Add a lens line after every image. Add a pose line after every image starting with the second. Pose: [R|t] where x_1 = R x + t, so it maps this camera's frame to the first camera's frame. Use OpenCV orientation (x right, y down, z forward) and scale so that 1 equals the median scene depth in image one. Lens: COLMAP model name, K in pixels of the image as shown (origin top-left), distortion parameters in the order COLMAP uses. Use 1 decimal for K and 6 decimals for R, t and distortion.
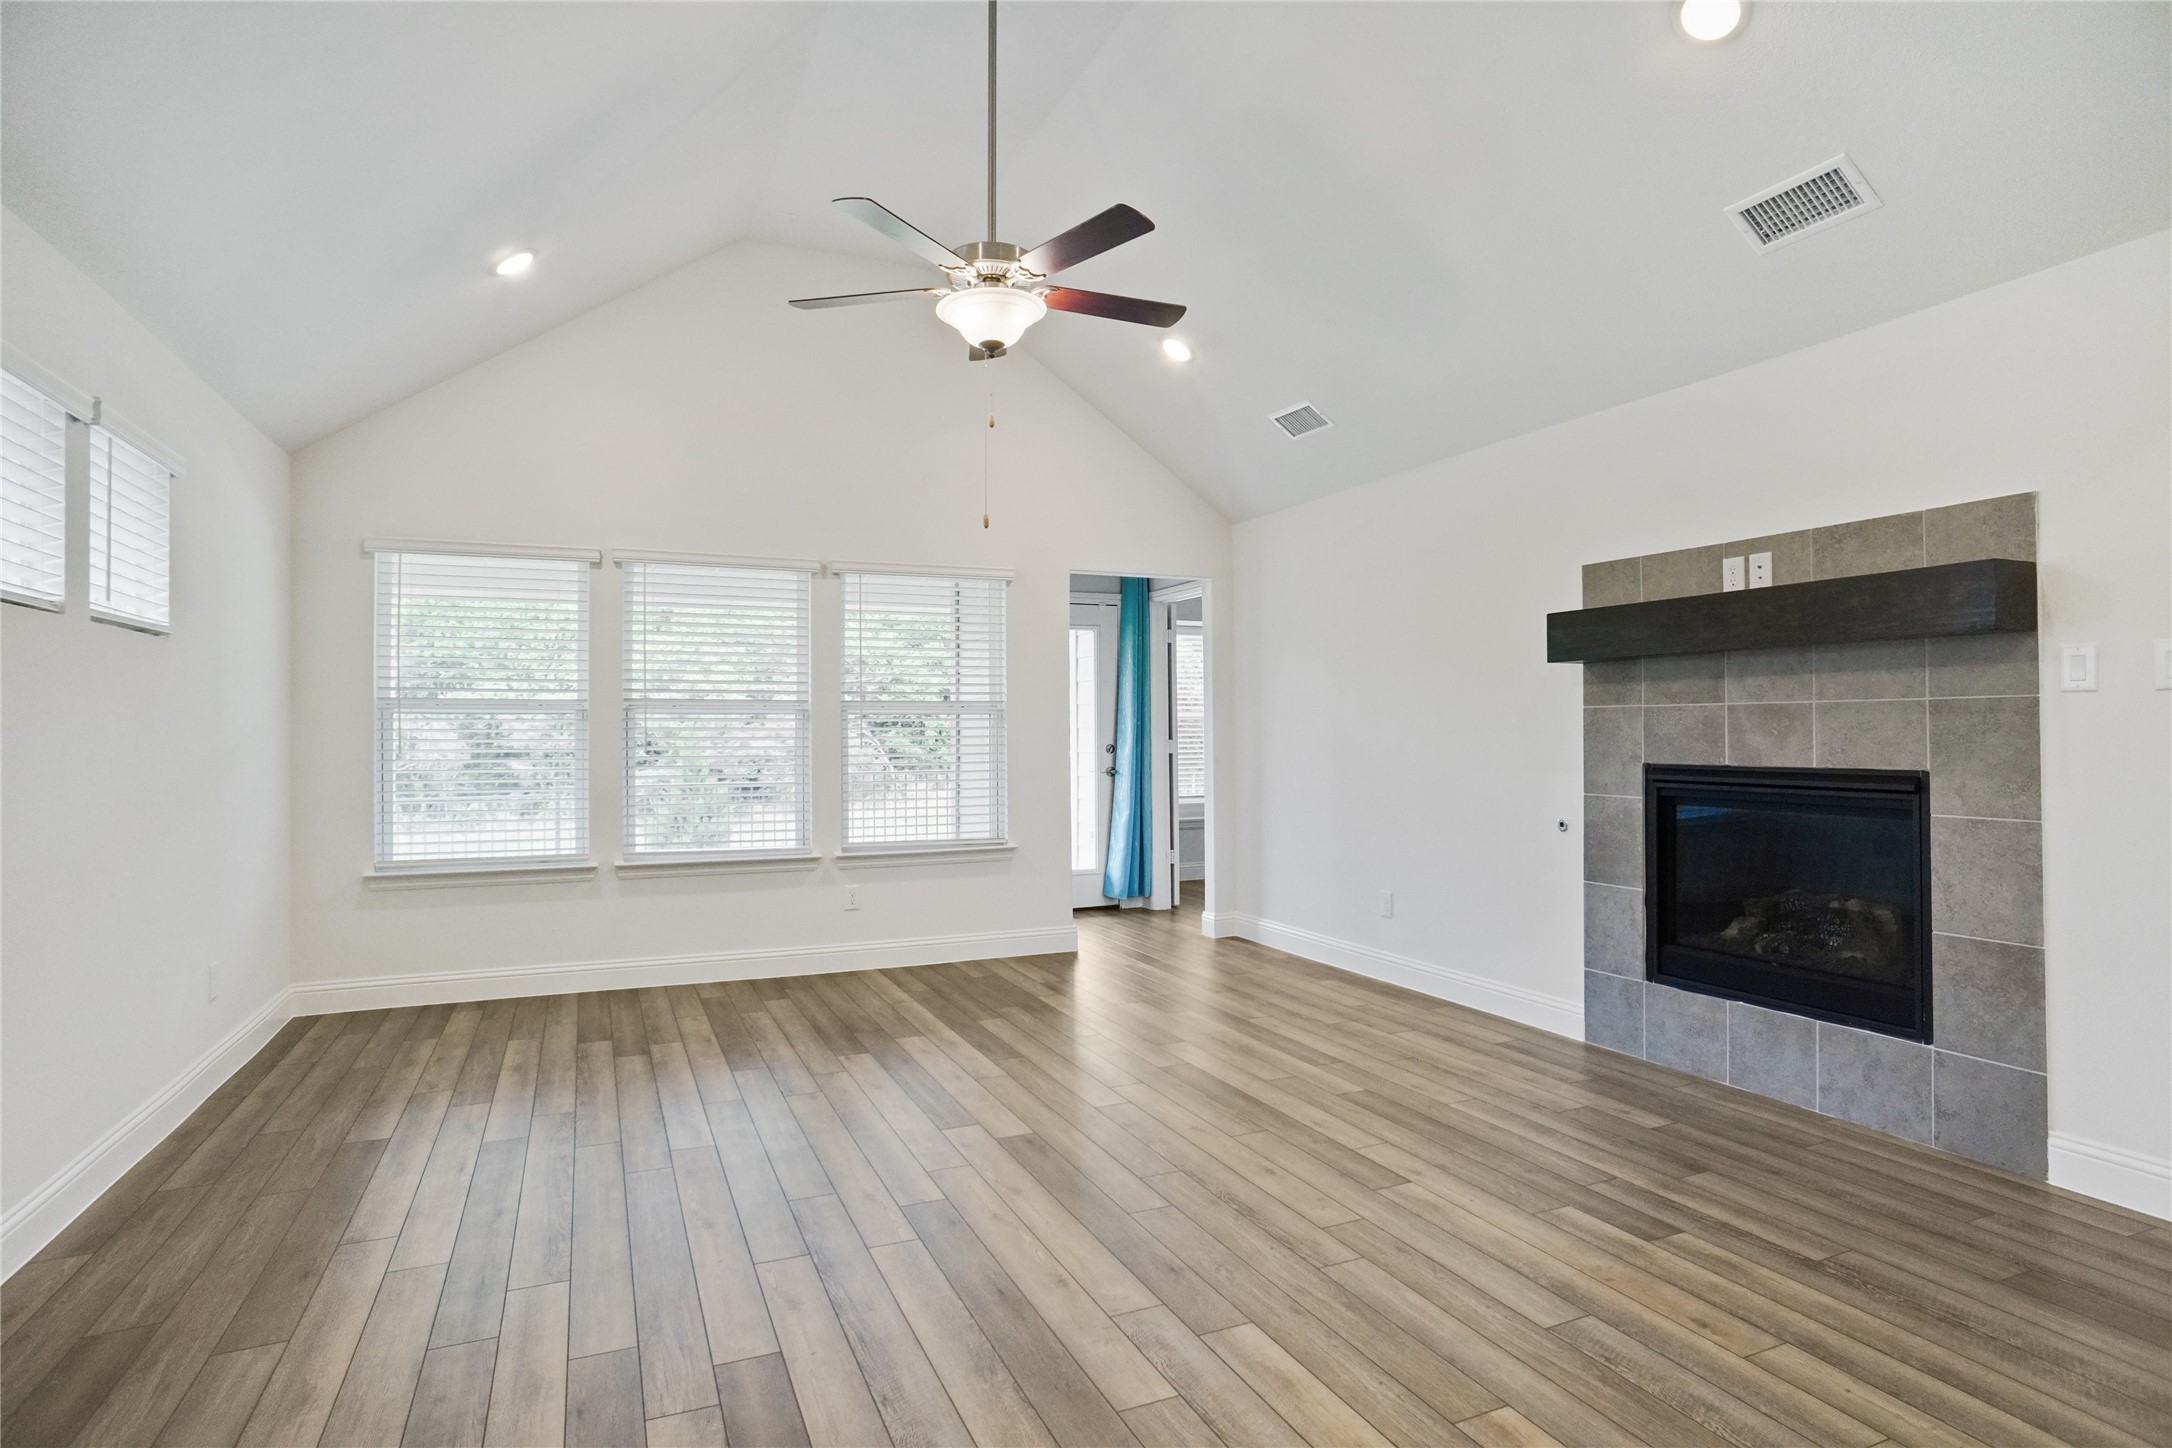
lens RADIAL K [[1140.1, 0, 1086.0], [0, 1140.1, 724.0], [0, 0, 1]] dist [-0.001016, 0.000370]
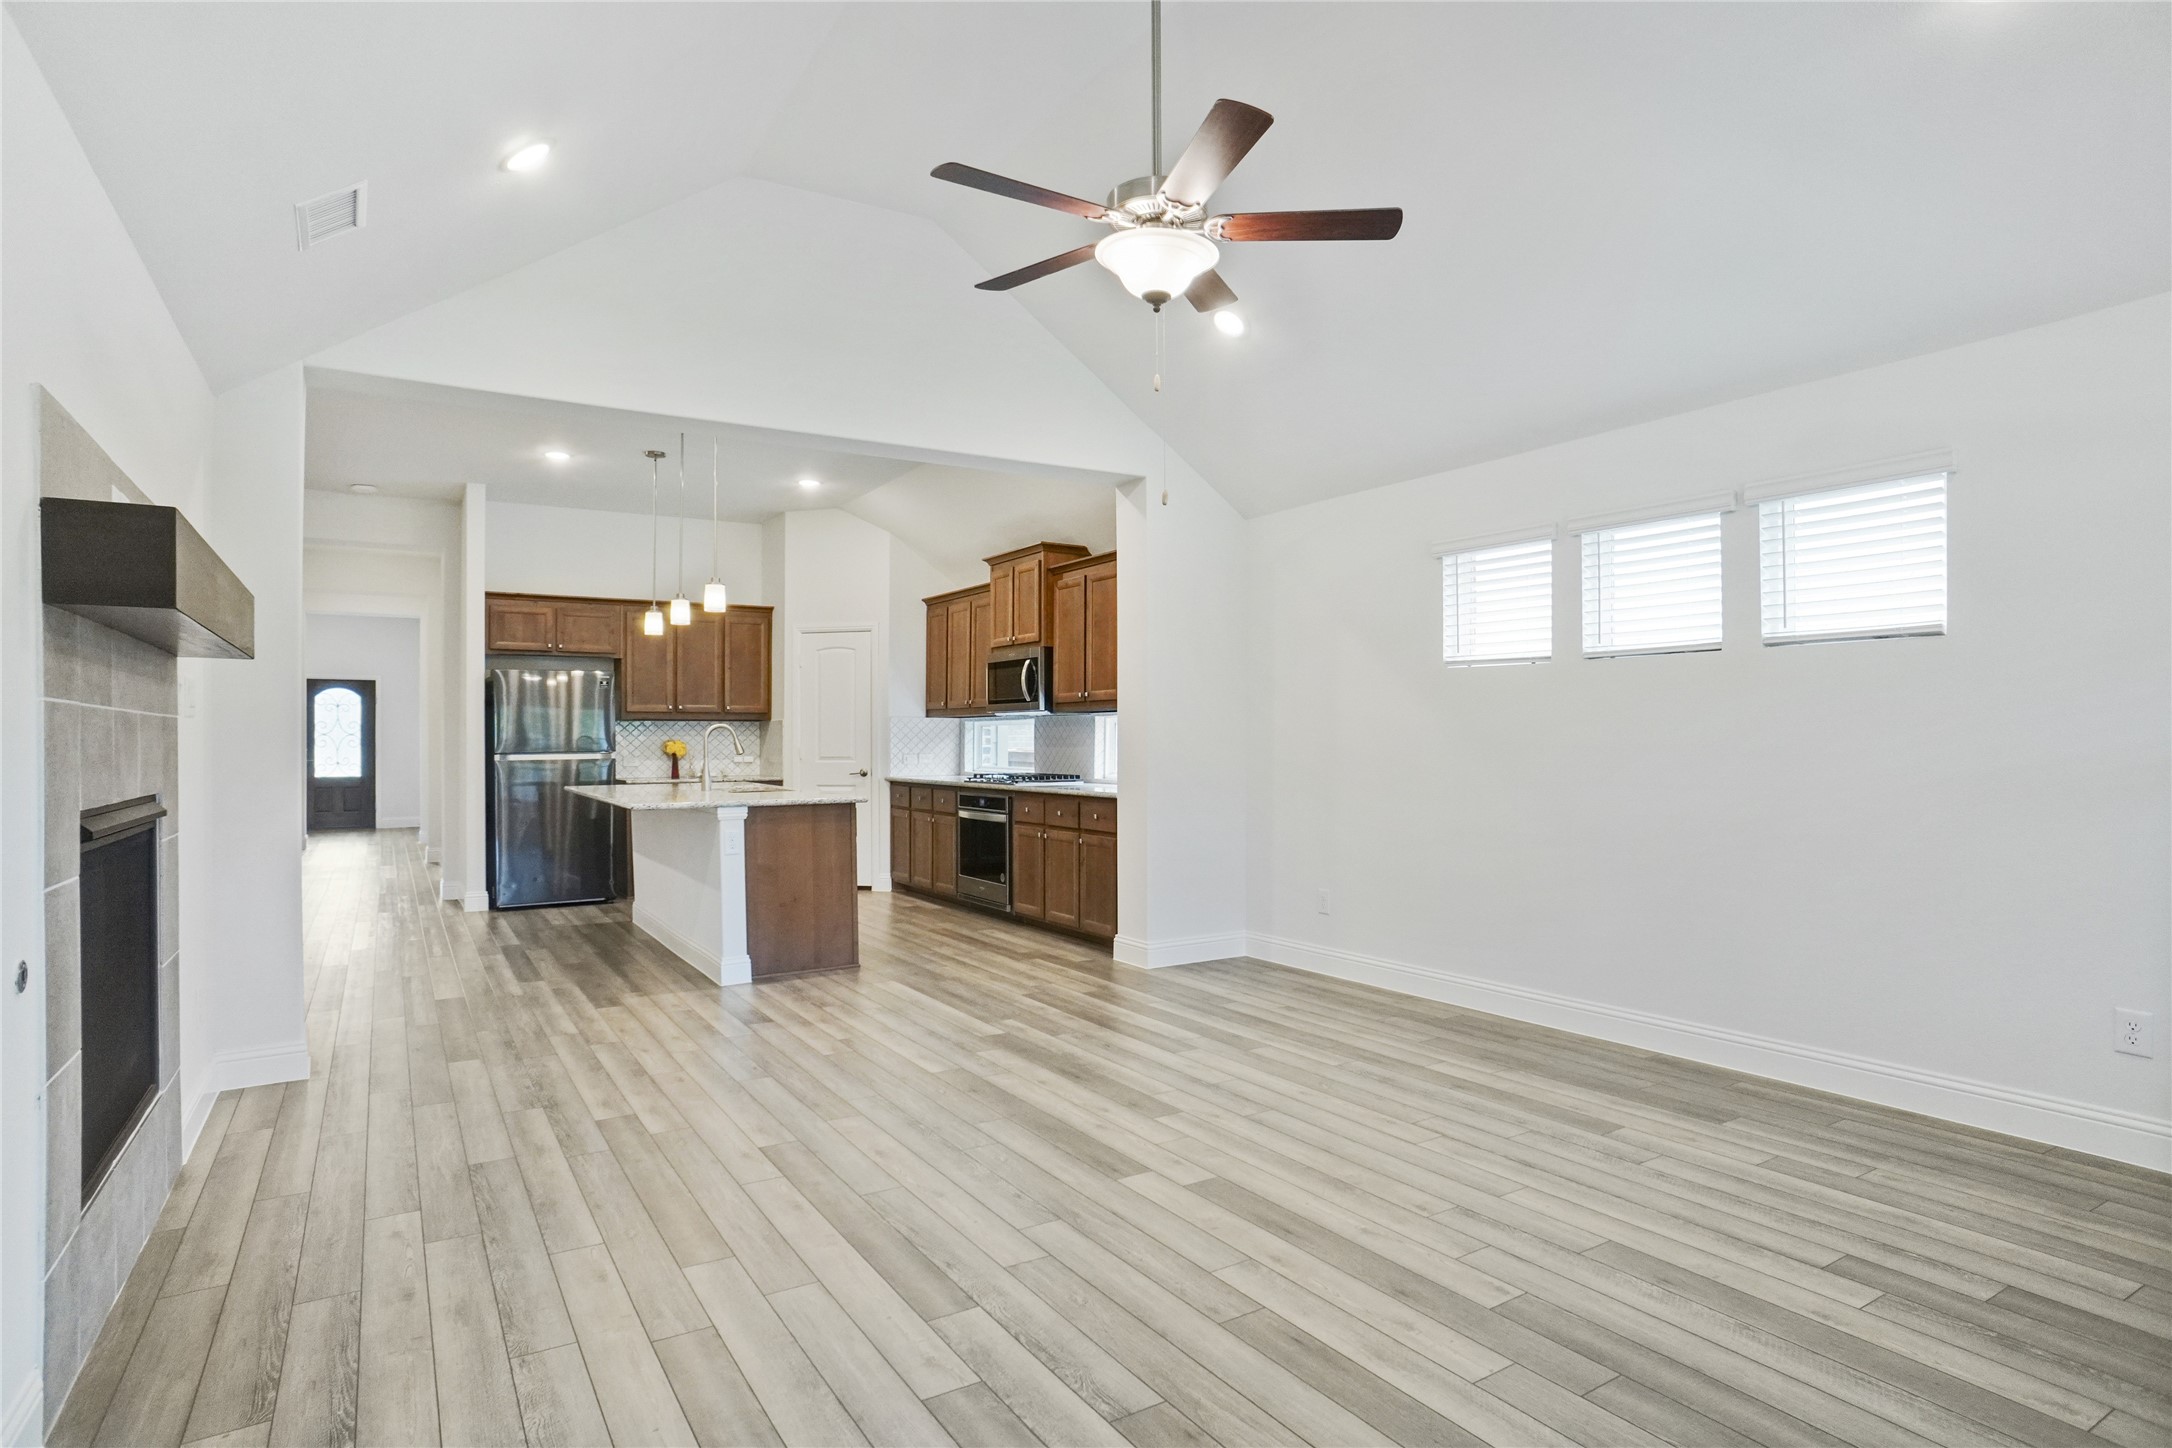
lens RADIAL K [[1140.1, 0, 1086.0], [0, 1140.1, 724.0], [0, 0, 1]] dist [-0.001016, 0.000370]
pose [[-0.988801, 0.013647, -0.148615, 0.124347], [0.016717, 0.999671, -0.019430, 0.007174], [0.148301, -0.021697, -0.988704, 2.143506]]
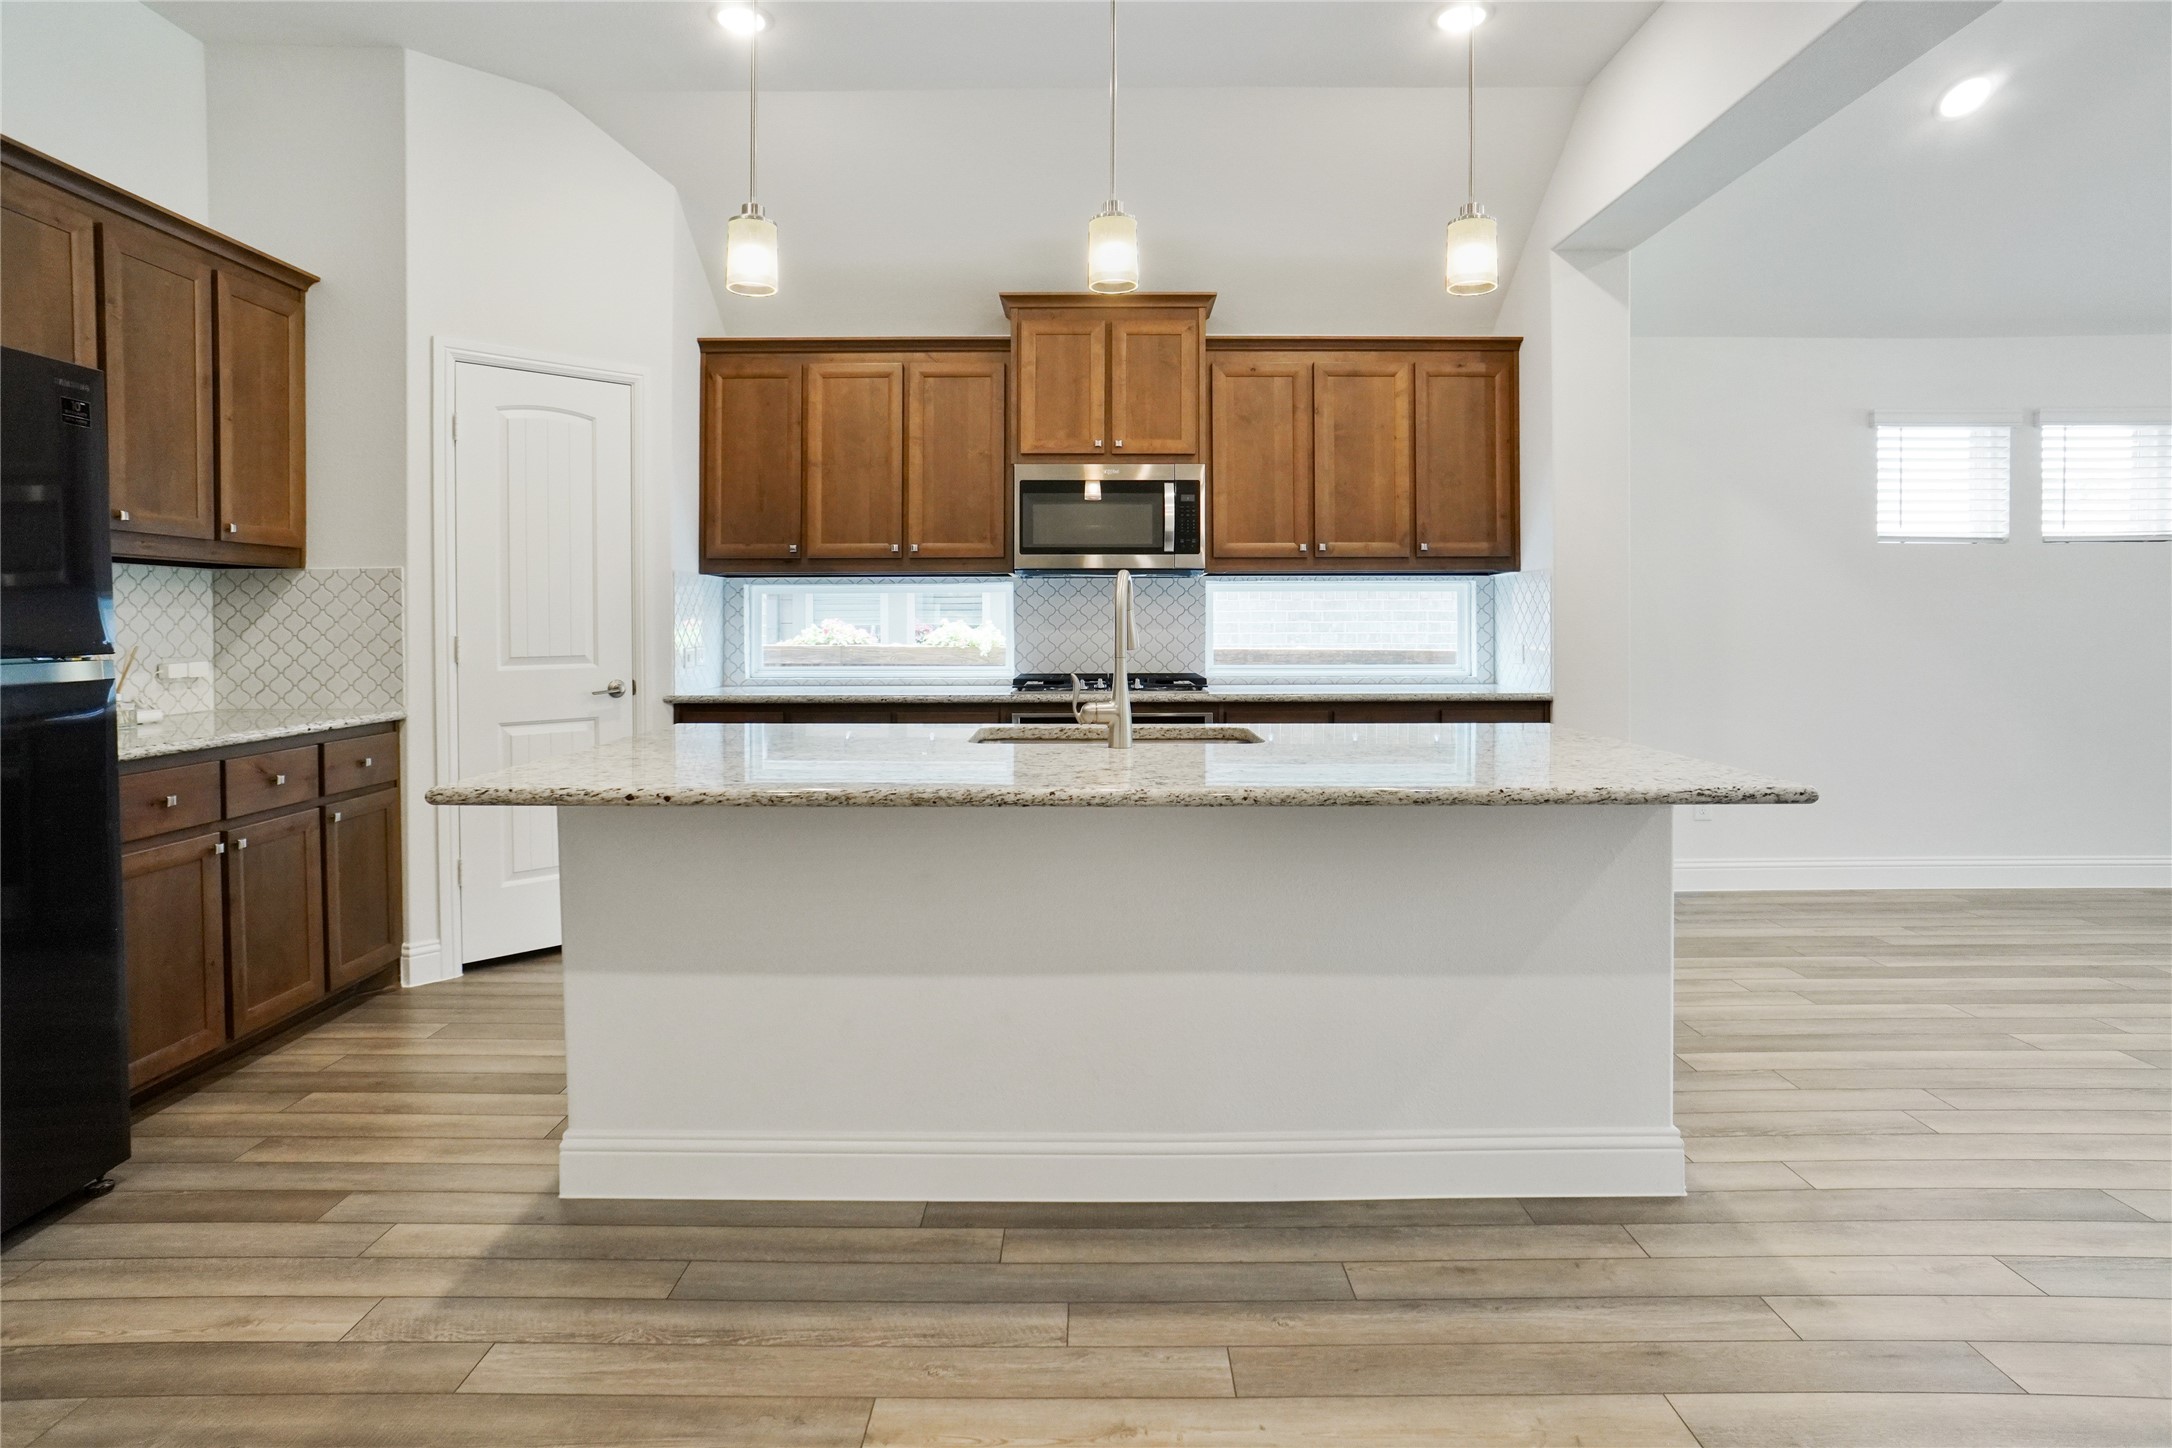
lens RADIAL K [[1190.4, 0, 1078.7], [0, 1190.4, 616.3], [0, 0, 1]] dist [-0.027374, 0.011629]
pose [[-0.409137, 0.014597, -0.912356, 1.335666], [0.015176, 0.999843, 0.009191, -0.026400], [0.912347, -0.010085, -0.409294, 0.206335]]
